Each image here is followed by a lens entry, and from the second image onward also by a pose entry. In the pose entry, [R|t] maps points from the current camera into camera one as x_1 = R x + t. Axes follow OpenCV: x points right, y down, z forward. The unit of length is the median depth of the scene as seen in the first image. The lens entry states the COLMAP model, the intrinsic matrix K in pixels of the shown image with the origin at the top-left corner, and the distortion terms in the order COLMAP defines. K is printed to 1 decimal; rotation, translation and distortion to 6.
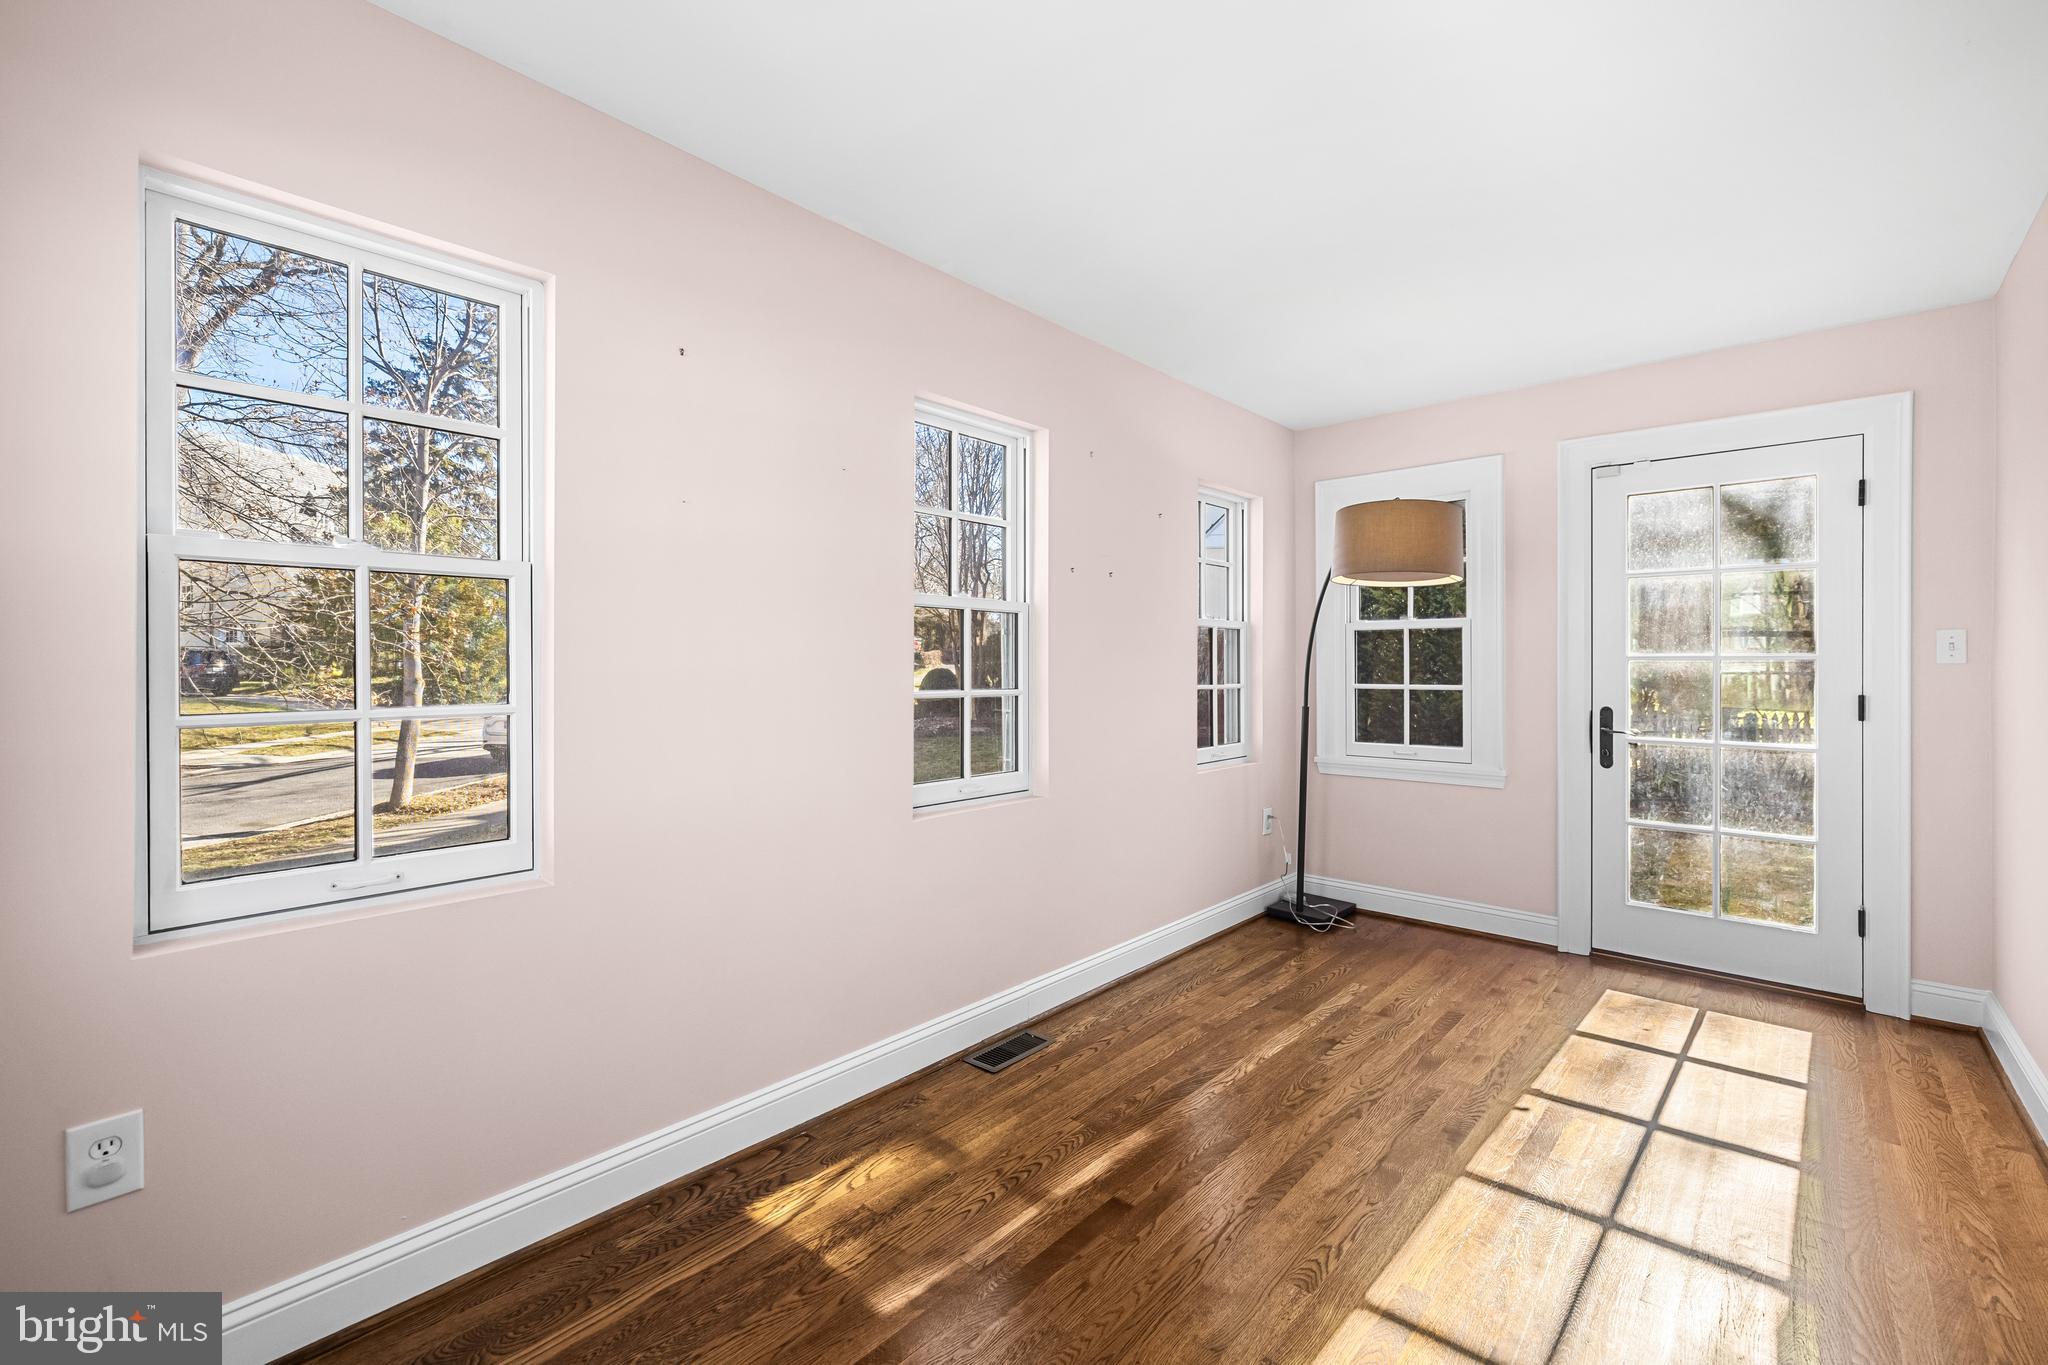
lens RADIAL K [[866.4, 0, 1035.9], [0, 866.4, 670.3], [0, 0, 1]] dist [0.003949, 0.000268]
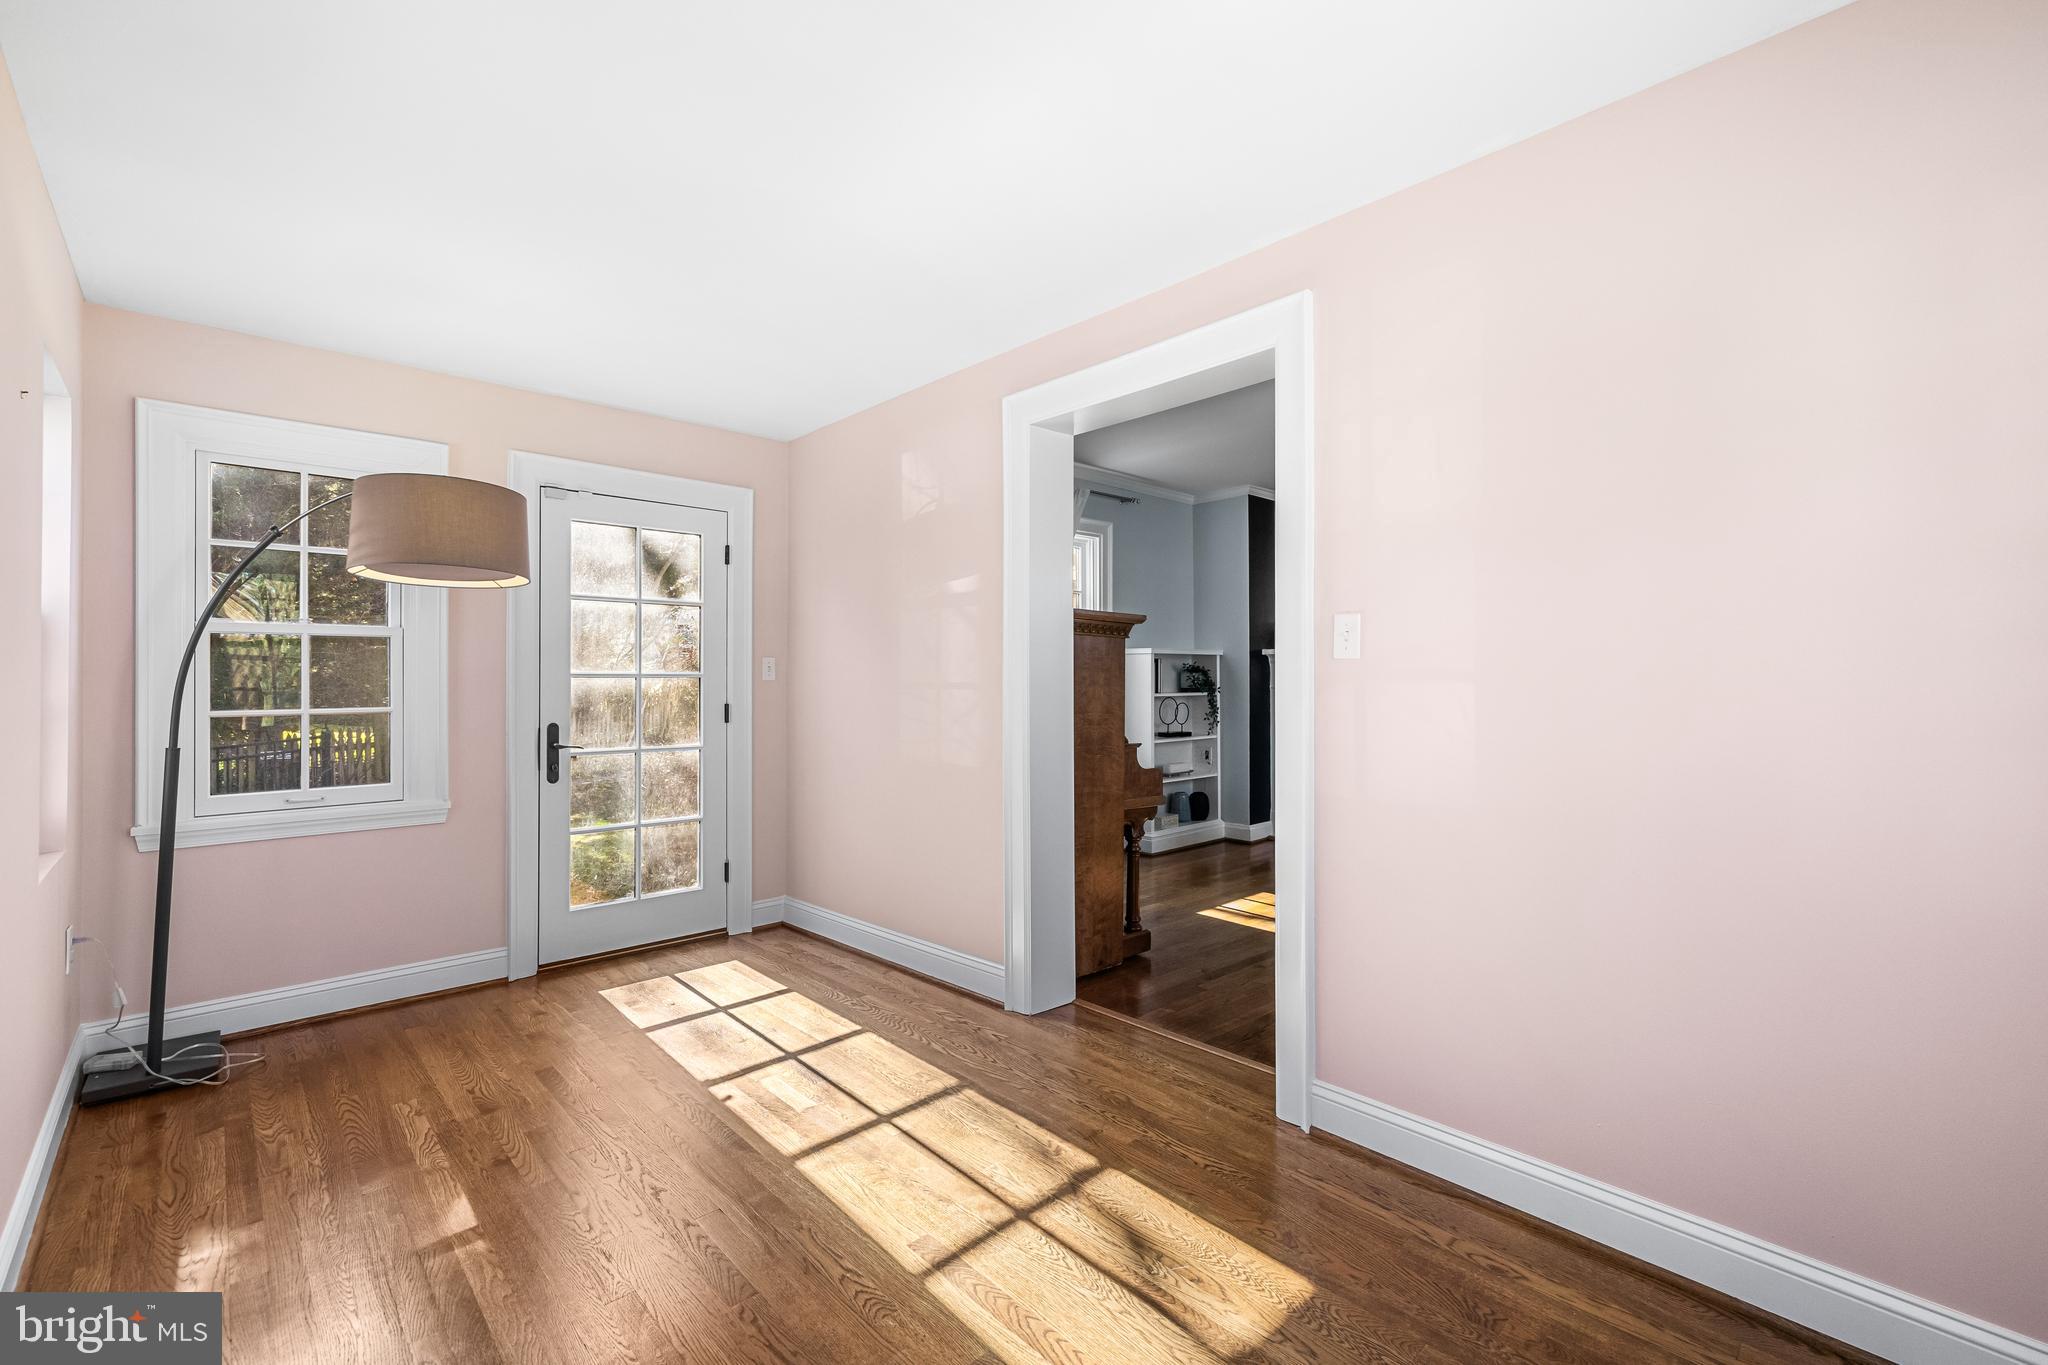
lens RADIAL K [[866.4, 0, 1031.6], [0, 866.4, 678.0], [0, 0, 1]] dist [0.003949, 0.000268]
pose [[0.091198, 0.003622, 0.995826, -0.363082], [0.010464, 0.999935, -0.004595, -0.000653], [-0.995778, 0.010840, 0.091154, 0.408315]]
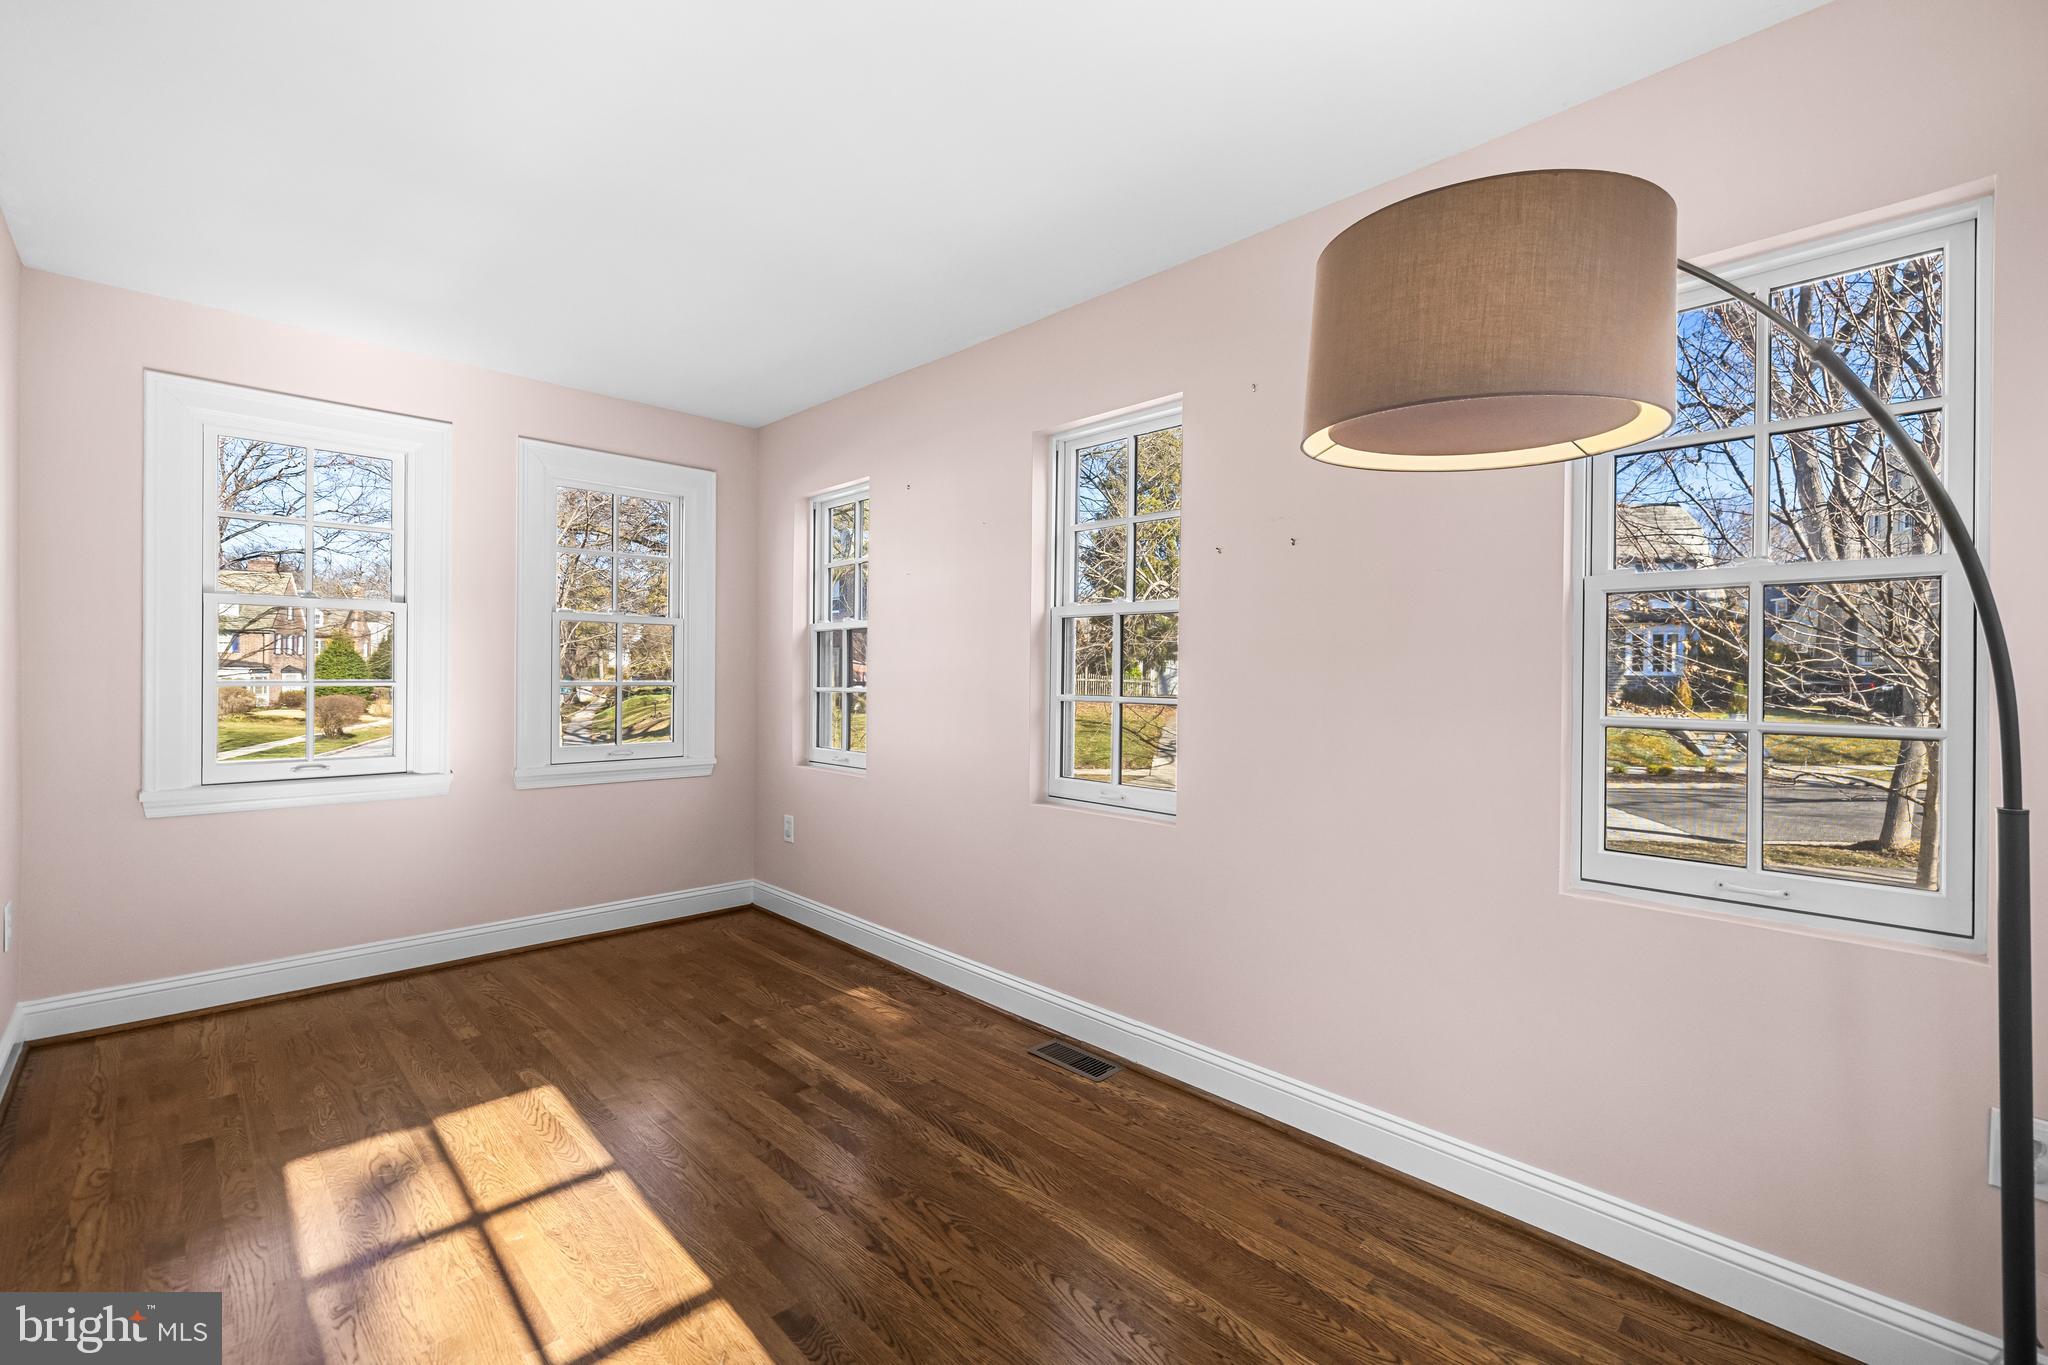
lens RADIAL K [[866.4, 0, 1022.1], [0, 866.4, 676.8], [0, 0, 1]] dist [0.003949, 0.000268]
pose [[-0.066075, 0.000695, -0.997814, 0.862447], [-0.017140, 0.999851, 0.001831, 0.001084], [0.997667, 0.017224, -0.066053, 0.895285]]
